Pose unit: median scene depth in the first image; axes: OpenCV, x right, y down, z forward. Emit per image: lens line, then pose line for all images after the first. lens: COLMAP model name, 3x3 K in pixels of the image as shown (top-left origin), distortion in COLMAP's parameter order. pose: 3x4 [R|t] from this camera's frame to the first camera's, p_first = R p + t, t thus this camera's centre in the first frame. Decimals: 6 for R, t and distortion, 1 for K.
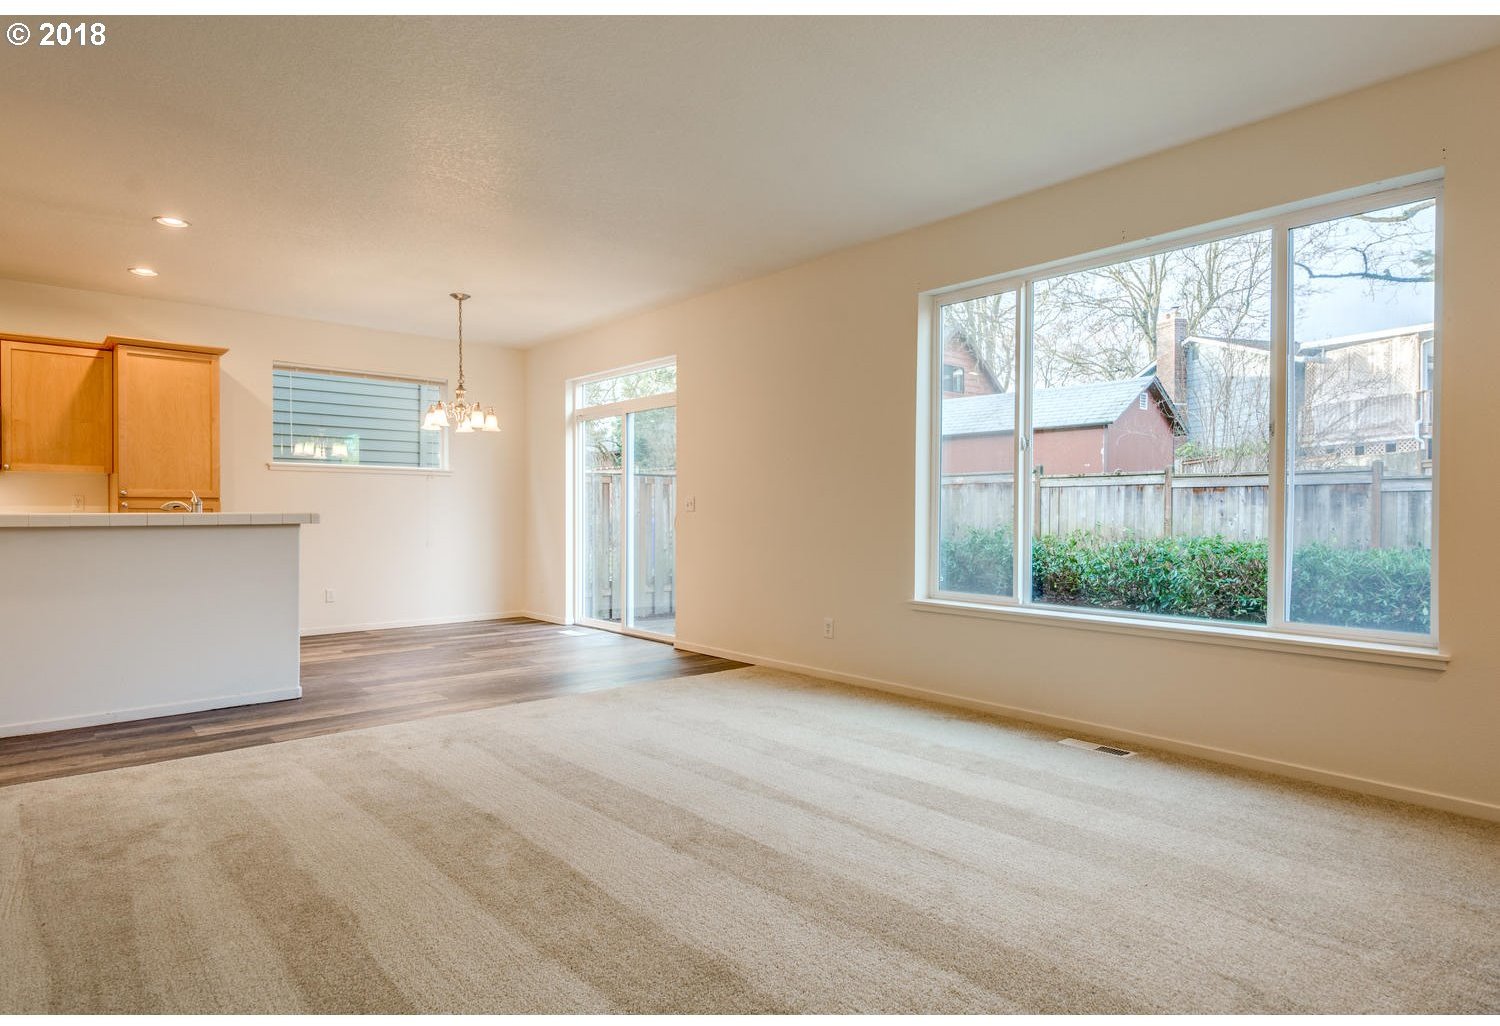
lens RADIAL K [[802.4, 0, 756.8], [0, 802.4, 520.2], [0, 0, 1]] dist [0.018203, -0.014614]
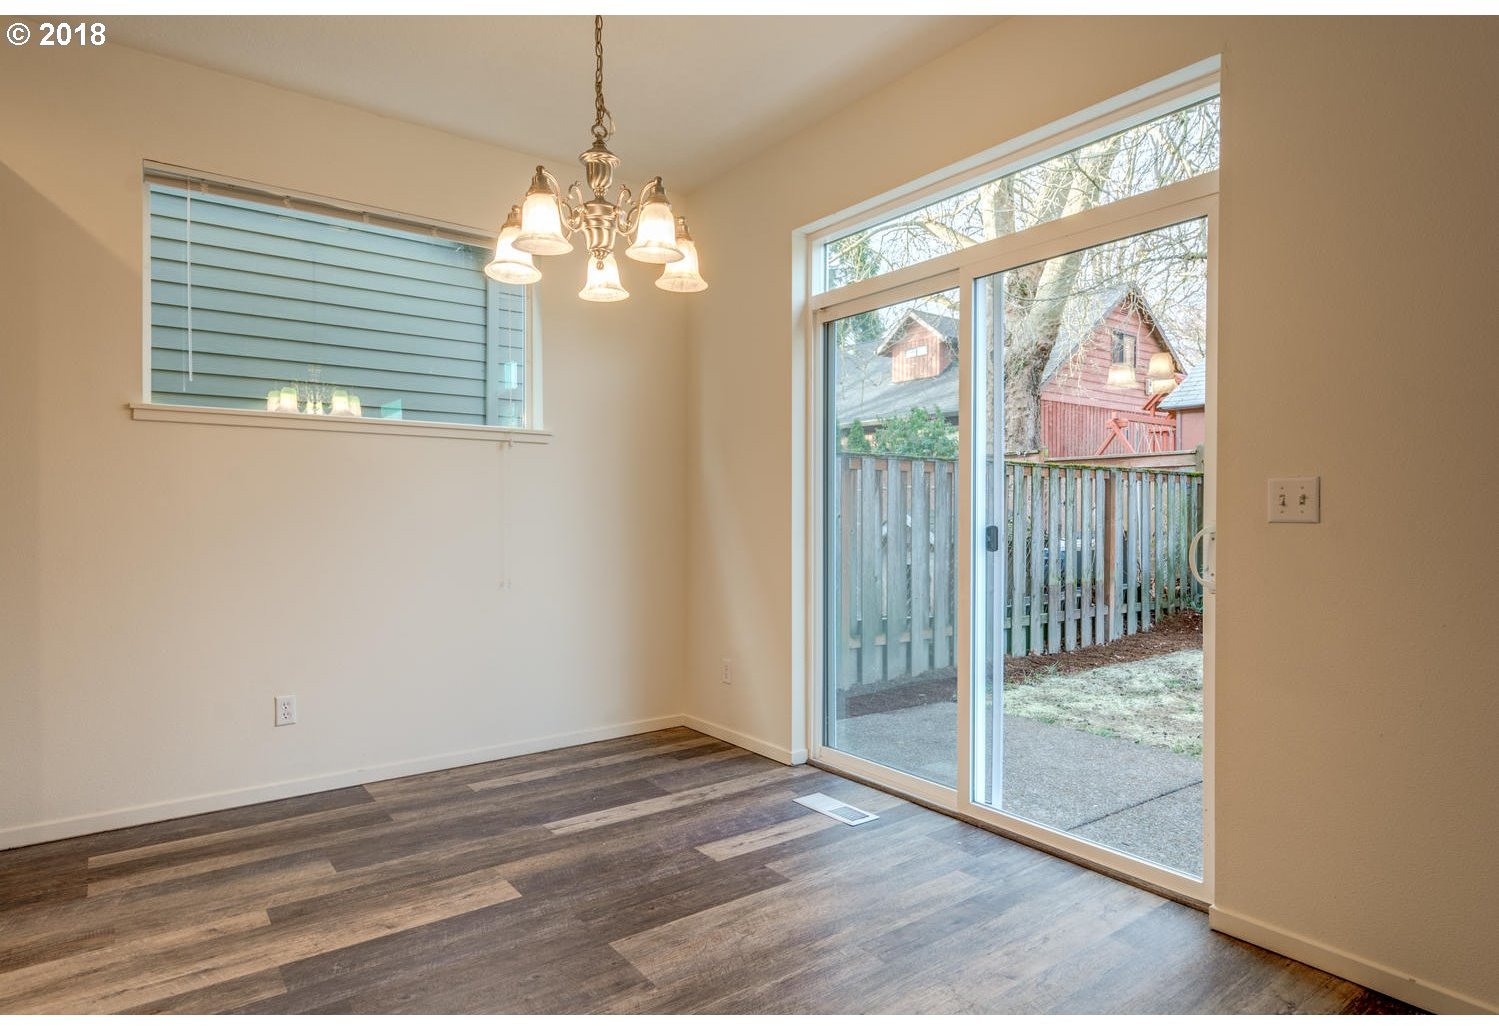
lens RADIAL K [[812.1, 0, 765.4], [0, 812.1, 521.3], [0, 0, 1]] dist [-0.001240, -0.000812]
pose [[0.997694, 0.000403, -0.067874, -0.175980], [-0.000295, 0.999999, 0.001610, -0.007668], [0.067875, -0.001586, 0.997693, 0.426351]]
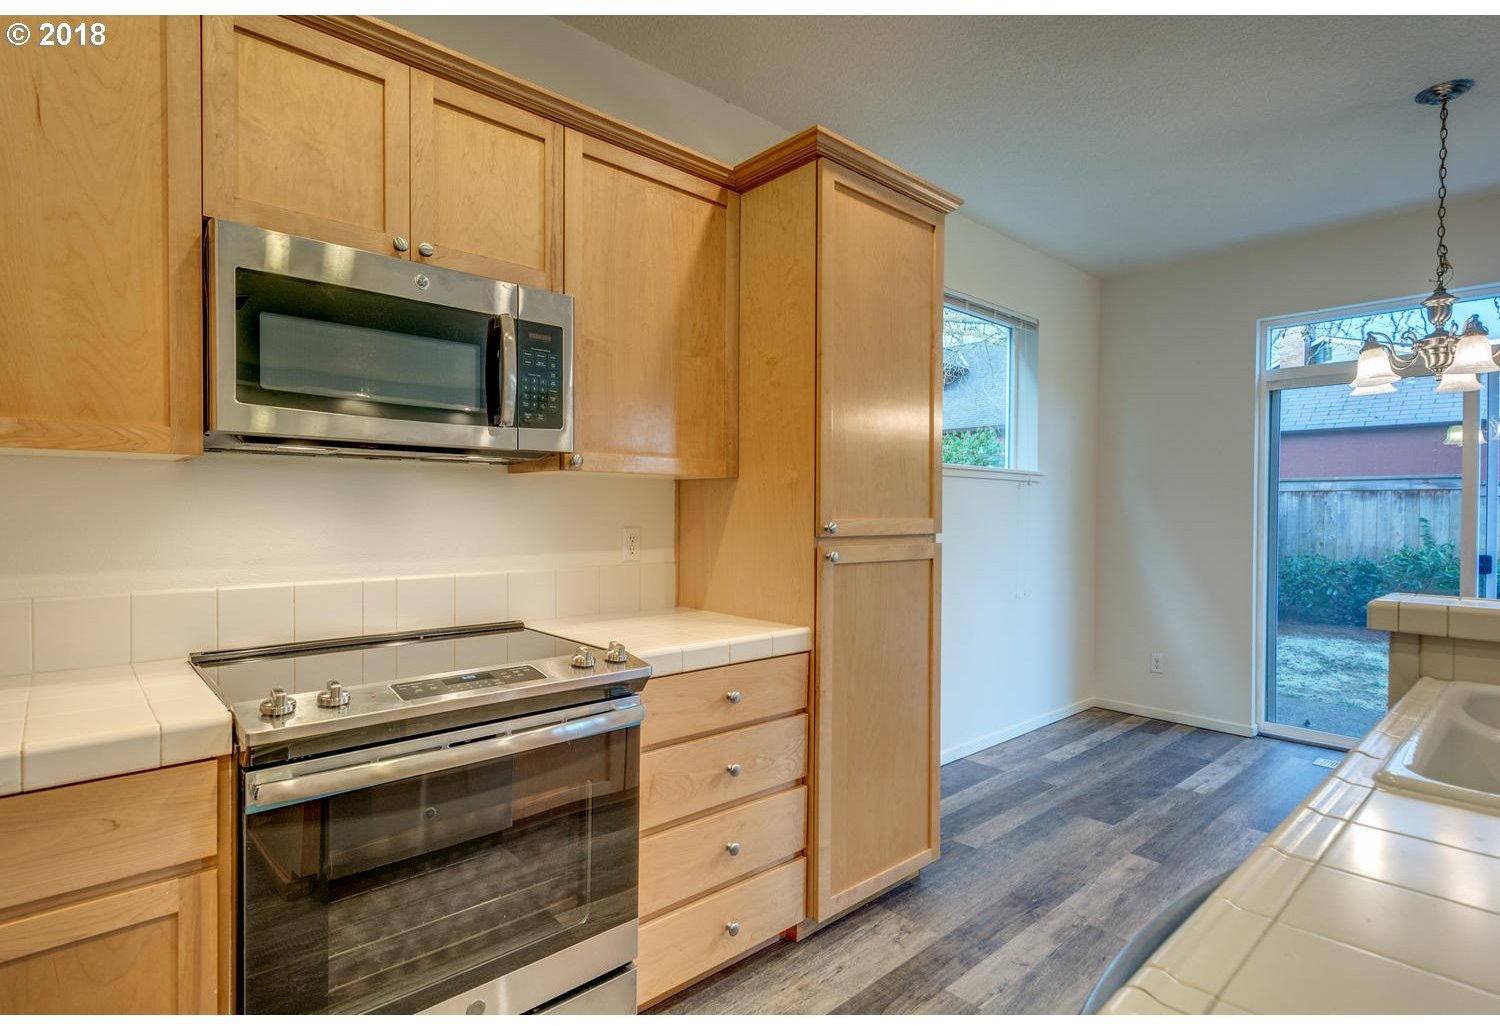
lens RADIAL K [[727.9, 0, 755.7], [0, 727.9, 512.6], [0, 0, 1]] dist [0.012049, -0.001176]
pose [[0.999950, 0.005902, 0.008121, -0.478345], [-0.005866, 0.999973, -0.004504, -0.023317], [-0.008147, 0.004456, 0.999957, 0.371206]]
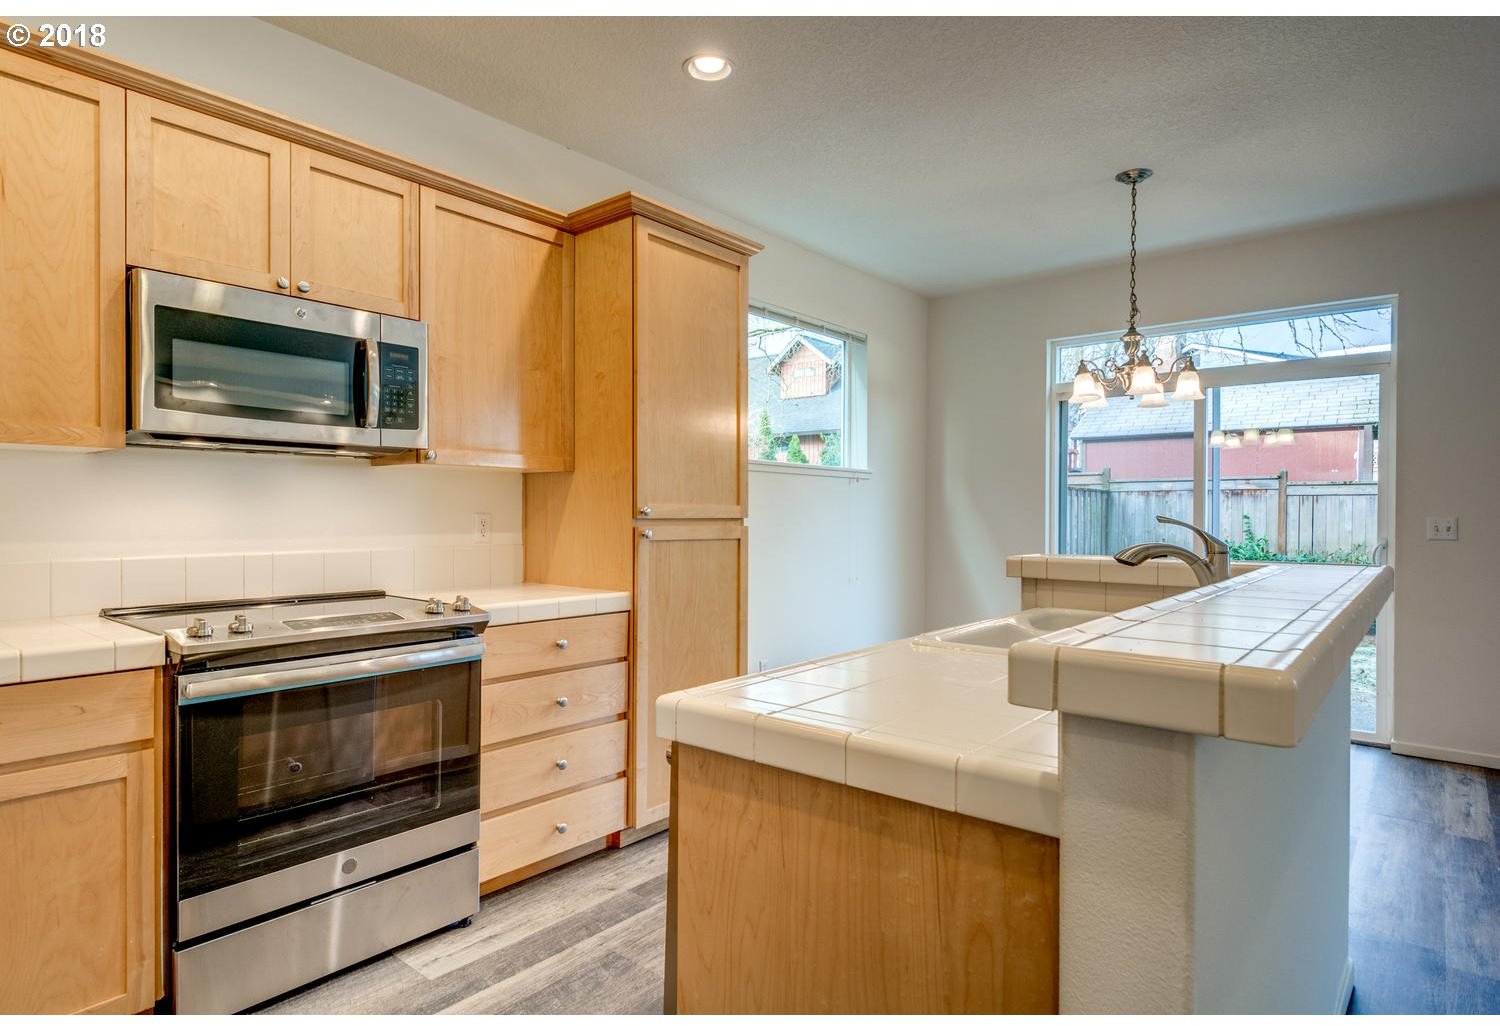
lens RADIAL K [[782.6, 0, 750.0], [0, 782.6, 513.0], [0, 0, 1]] dist [0.018315, -0.012518]
pose [[0.990708, 0.003060, 0.135973, -0.456071], [-0.001816, 0.999955, -0.009269, -0.016781], [-0.135996, 0.008936, 0.990669, 0.297294]]
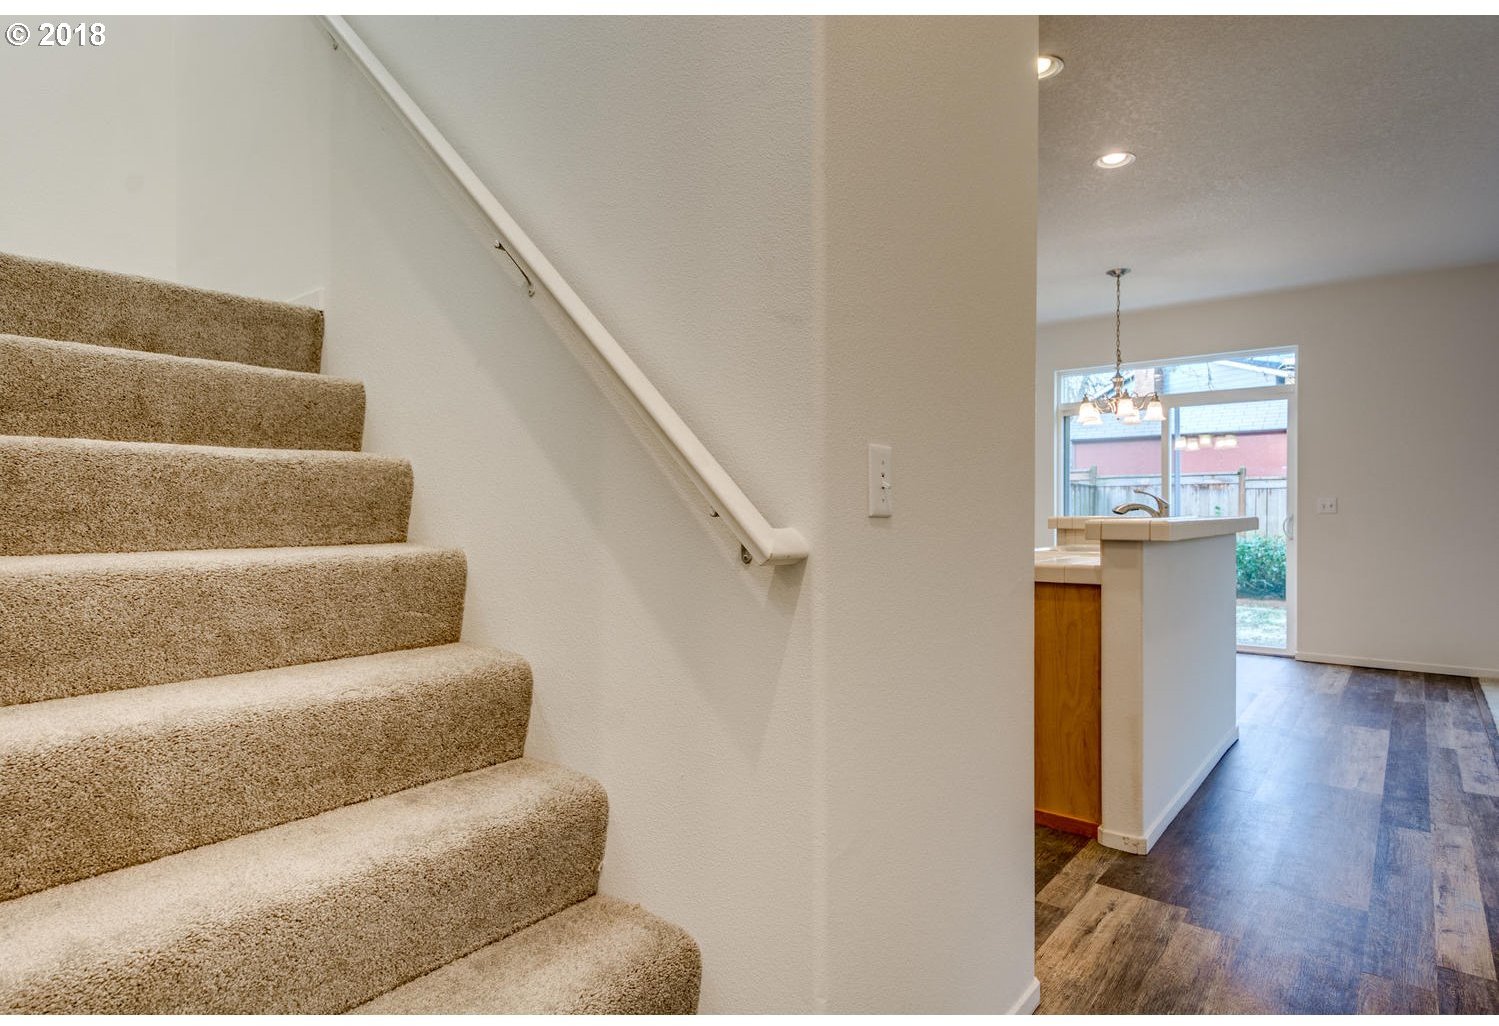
lens RADIAL K [[775.7, 0, 749.5], [0, 775.7, 513.0], [0, 0, 1]] dist [0.001721, -0.001501]
pose [[0.988719, -0.002455, 0.149762, -0.567214], [0.003785, 0.999956, -0.008600, -0.004321], [-0.149735, 0.009070, 0.988685, 0.136806]]
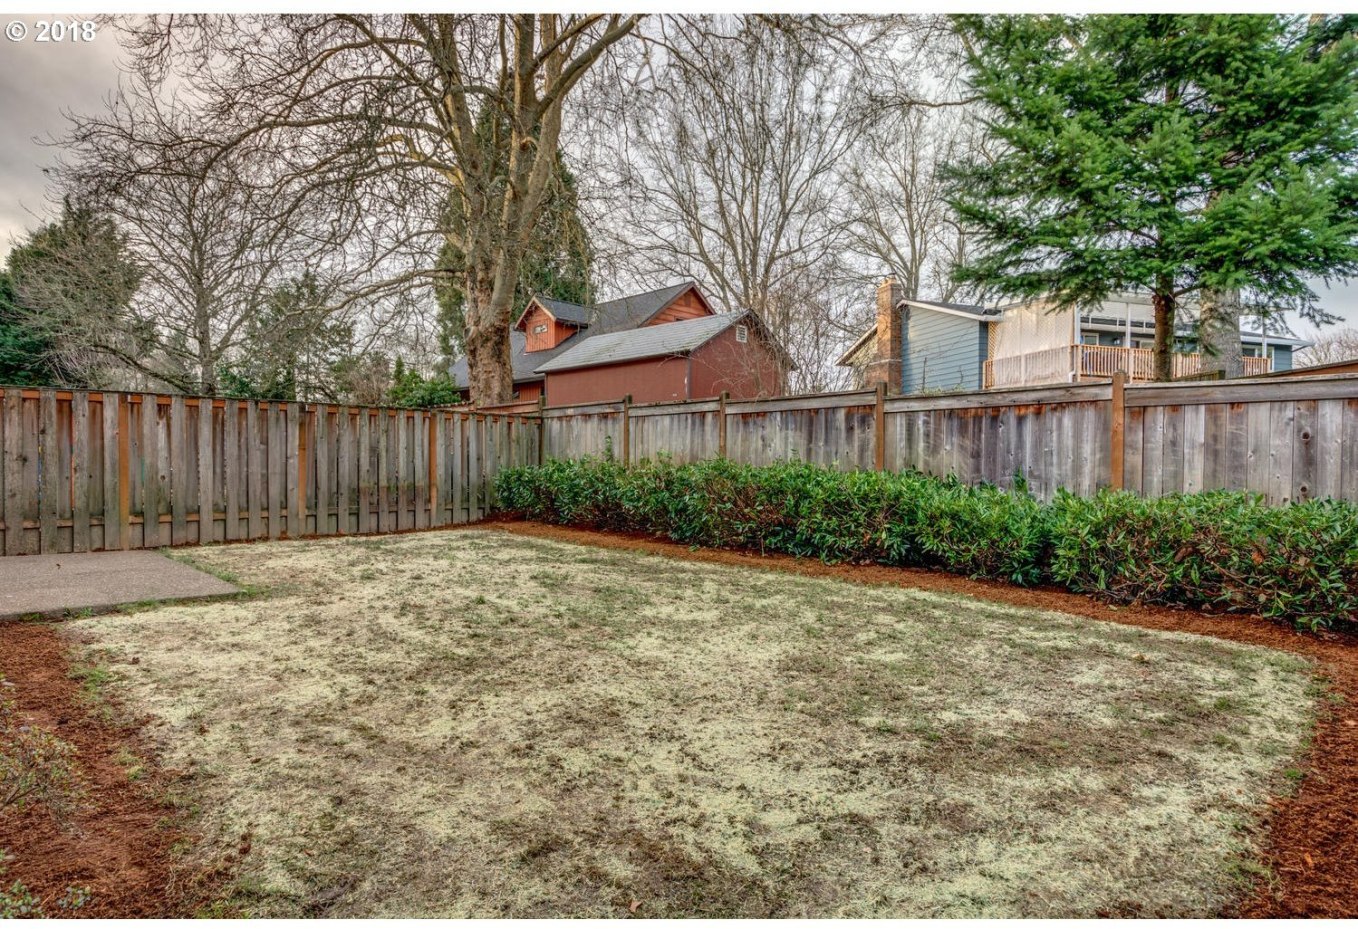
lens RADIAL K [[702.7, 0, 679.0], [0, 702.7, 464.5], [0, 0, 1]] dist [0.001721, -0.001501]
pose [[0.996926, 0.002589, 0.078300, 0.456993], [-0.001658, 0.999927, -0.011952, 0.035924], [-0.078325, 0.011785, 0.996858, 0.181954]]
